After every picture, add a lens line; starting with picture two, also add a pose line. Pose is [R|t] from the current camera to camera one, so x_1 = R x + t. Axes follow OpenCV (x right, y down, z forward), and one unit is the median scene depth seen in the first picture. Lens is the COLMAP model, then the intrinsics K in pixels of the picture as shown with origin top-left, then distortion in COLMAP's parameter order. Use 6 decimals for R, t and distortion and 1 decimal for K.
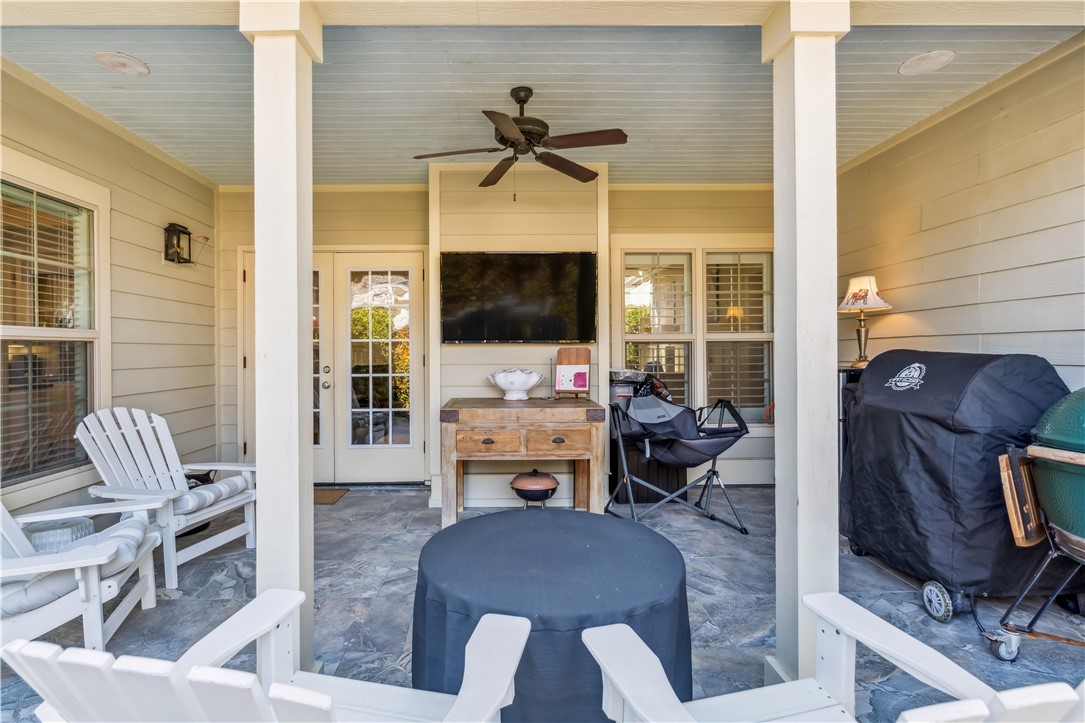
lens RADIAL K [[528.4, 0, 507.1], [0, 528.4, 356.2], [0, 0, 1]] dist [0.015370, 0.000417]
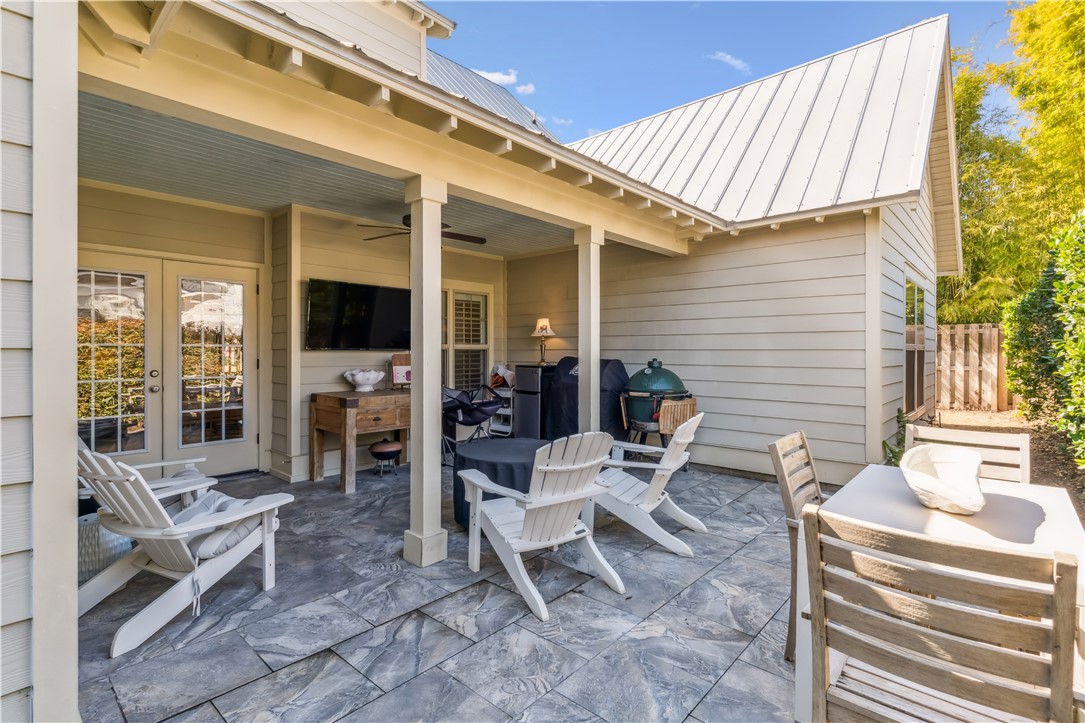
lens RADIAL K [[516.3, 0, 542.0], [0, 516.3, 350.8], [0, 0, 1]] dist [0.005026, 0.000485]
pose [[0.681909, 0.009112, 0.731380, -0.664441], [-0.002415, 0.999945, -0.010206, -0.011054], [-0.731433, 0.005193, 0.681893, -0.258764]]
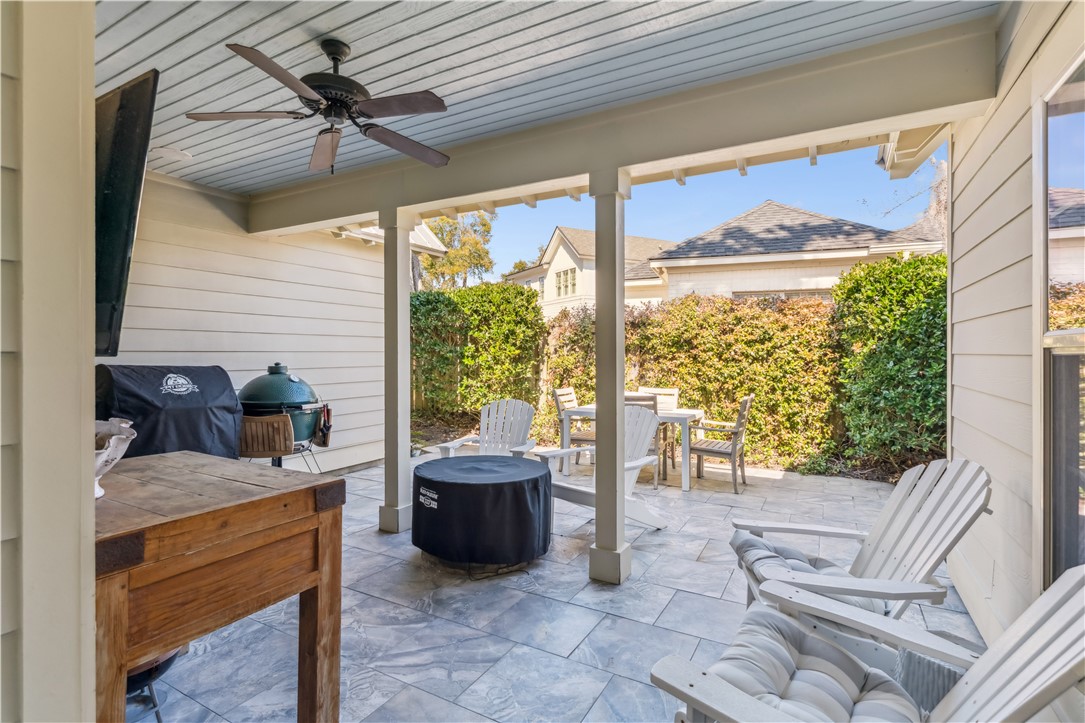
lens RADIAL K [[516.3, 0, 542.0], [0, 516.3, 350.8], [0, 0, 1]] dist [0.005026, 0.000485]
pose [[-0.862592, 0.008904, 0.505822, -0.491540], [0.009801, 0.999952, -0.000888, -0.024170], [-0.505806, 0.004191, -0.862637, 1.166437]]
